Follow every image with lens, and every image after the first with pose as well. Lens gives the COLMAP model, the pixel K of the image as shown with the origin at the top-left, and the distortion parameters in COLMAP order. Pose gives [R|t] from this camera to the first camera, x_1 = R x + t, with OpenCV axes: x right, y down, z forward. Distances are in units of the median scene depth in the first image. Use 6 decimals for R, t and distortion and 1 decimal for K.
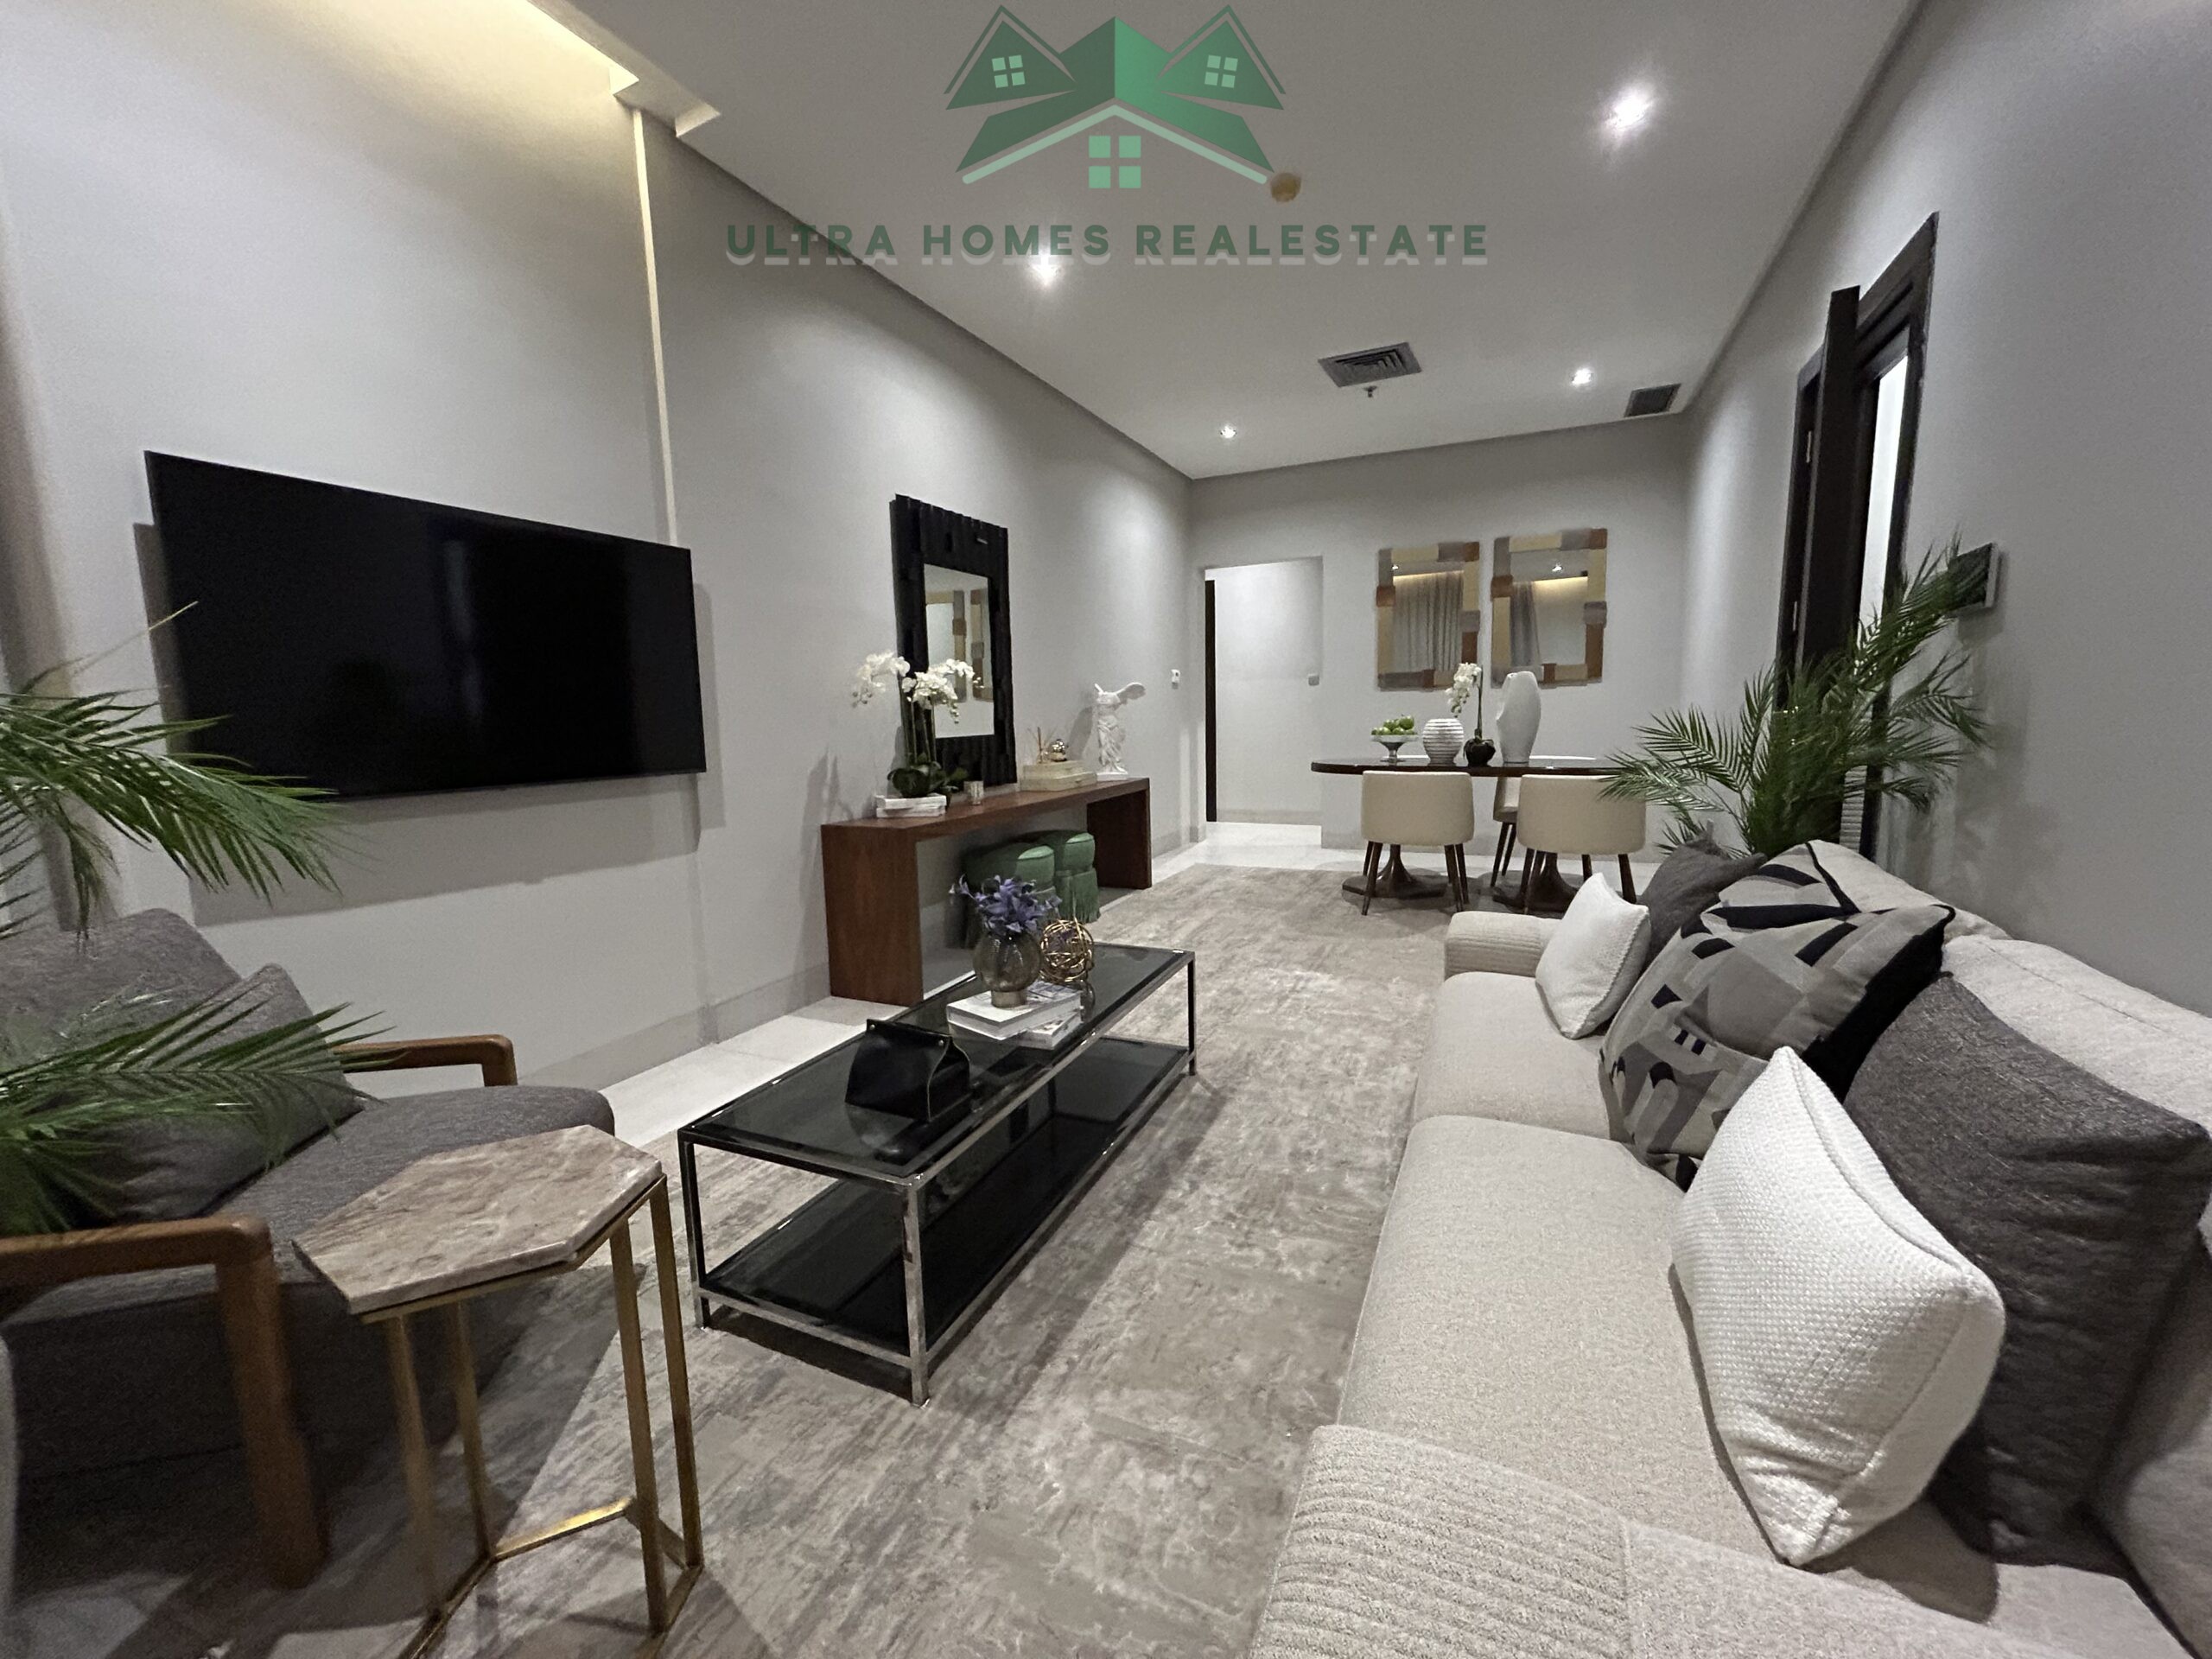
lens RADIAL K [[893.5, 0, 1094.9], [0, 893.5, 835.1], [0, 0, 1]] dist [-0.004767, -0.000806]
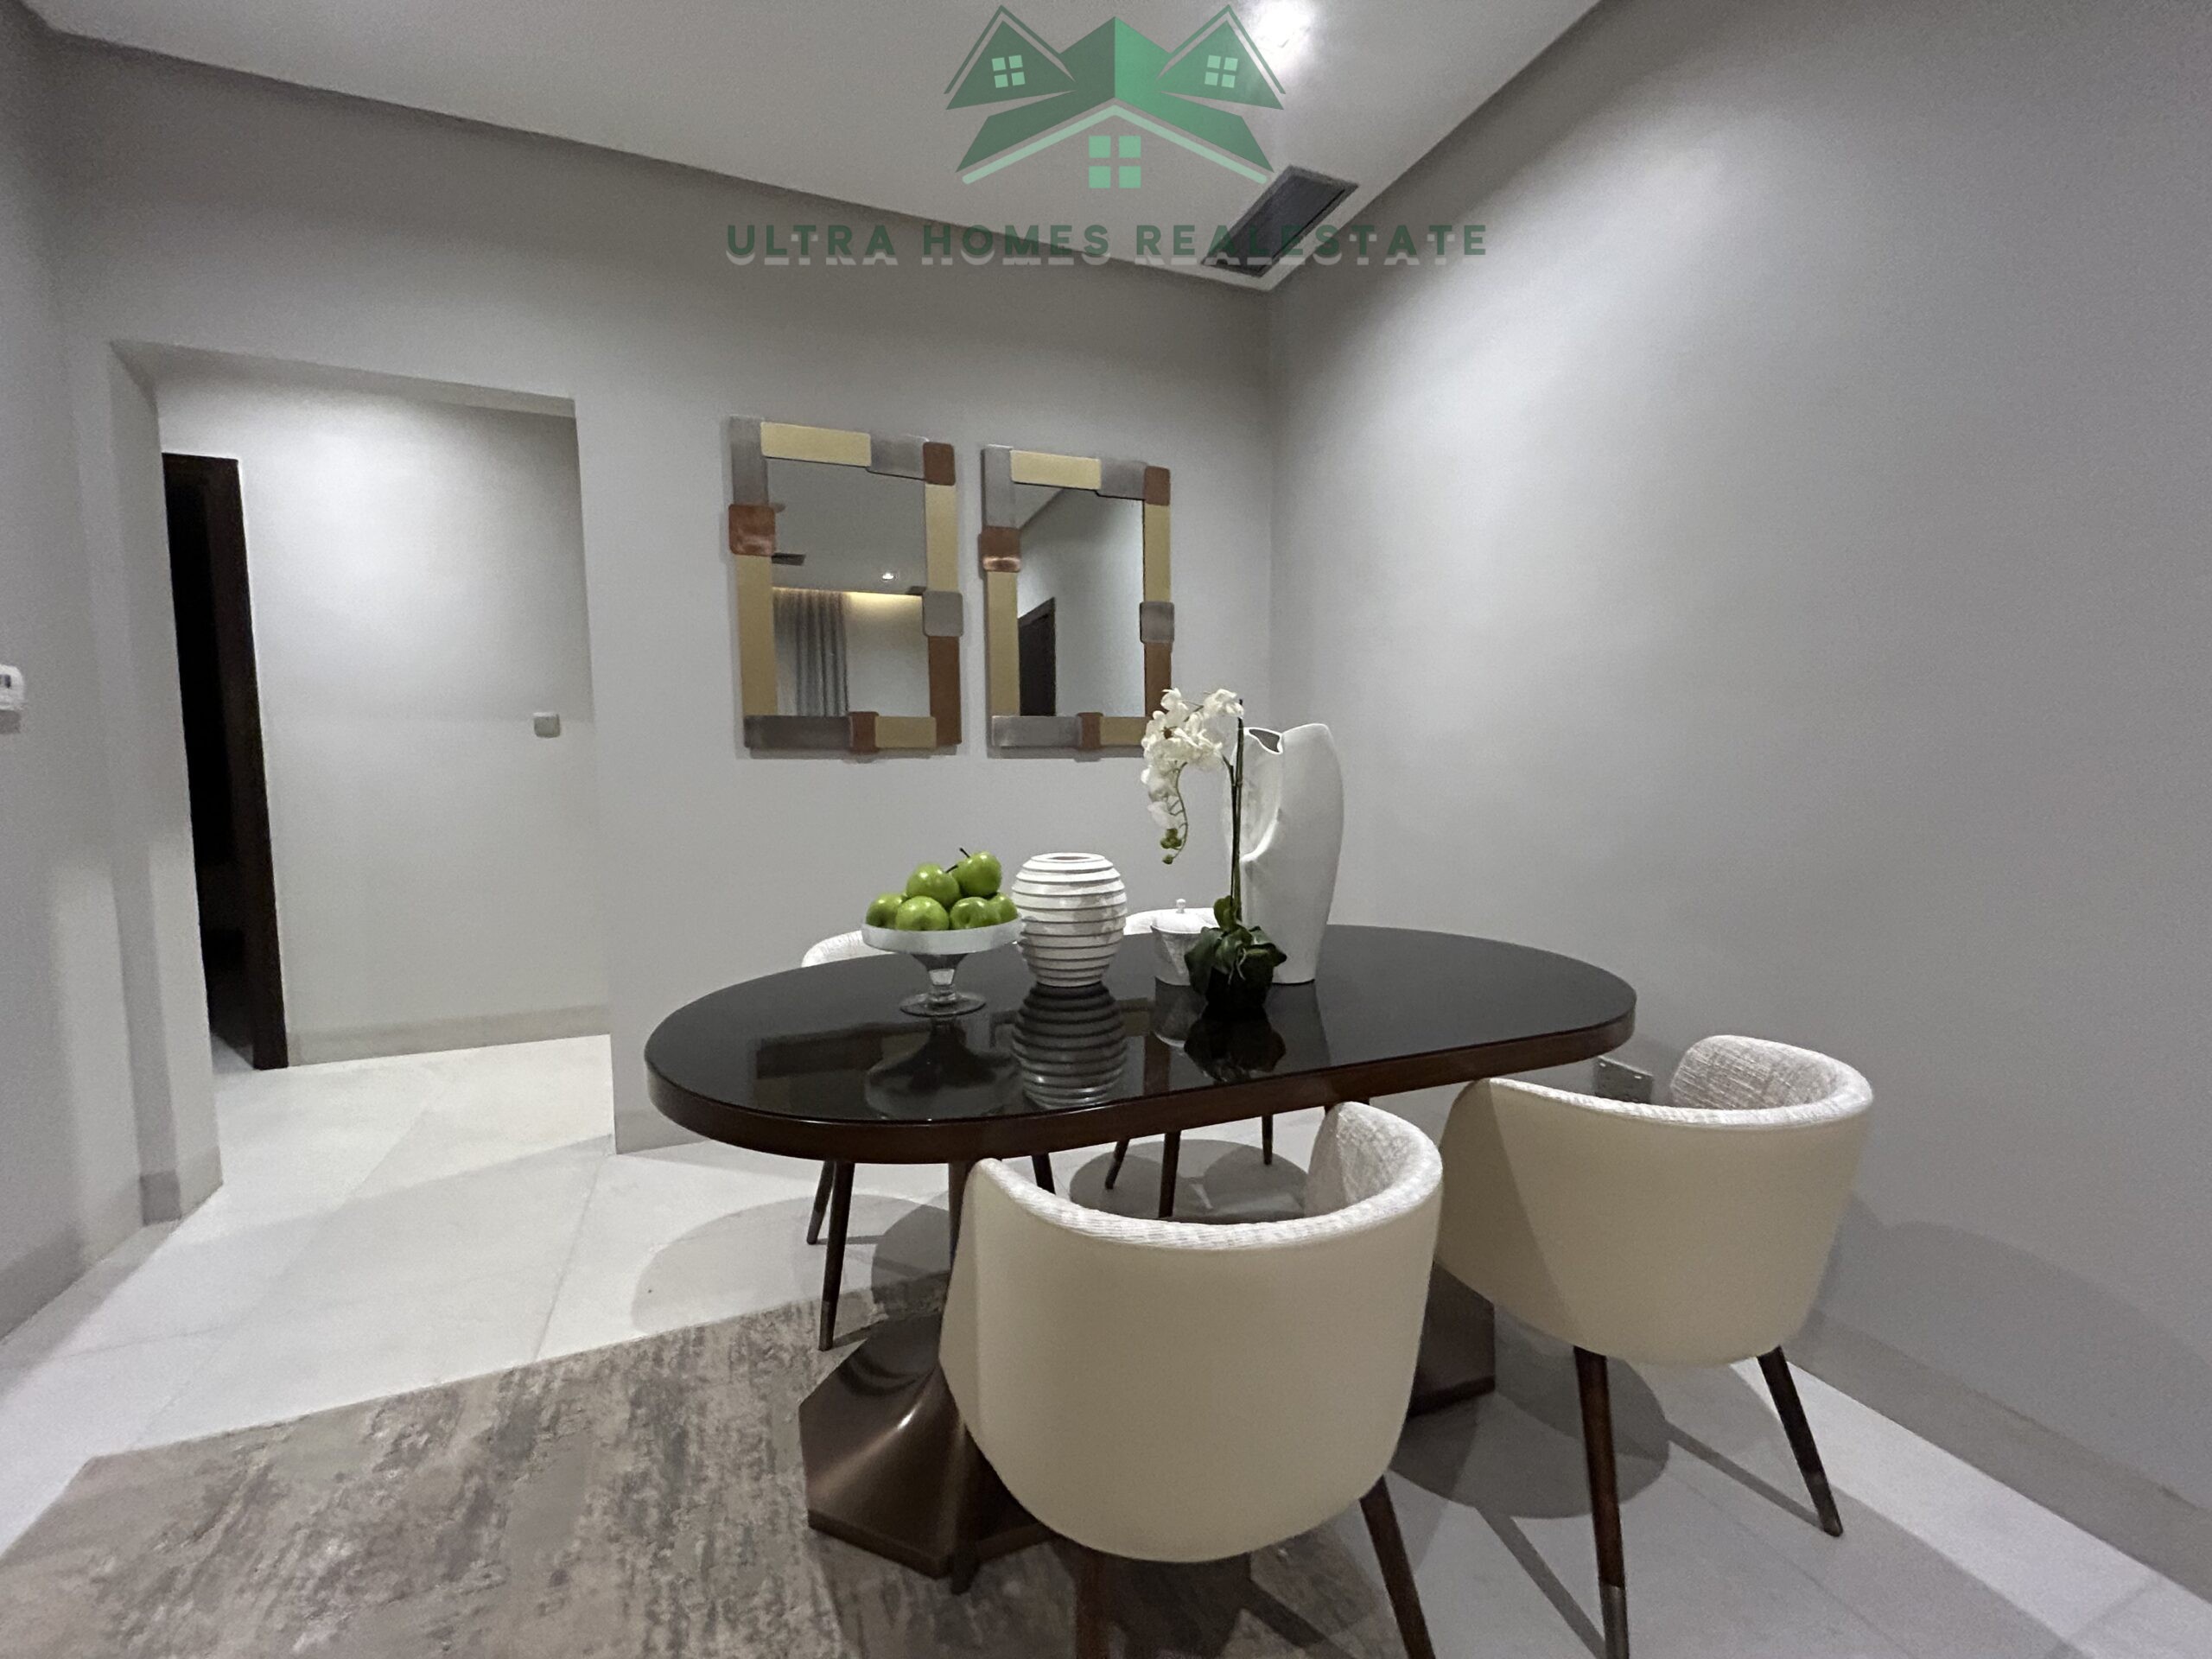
lens RADIAL K [[893.5, 0, 1094.9], [0, 893.5, 835.1], [0, 0, 1]] dist [-0.004767, -0.000806]
pose [[0.635773, -0.058510, 0.769656, 0.098692], [0.097080, 0.995266, -0.004532, -0.108103], [-0.765747, 0.077600, 0.638443, 0.613997]]
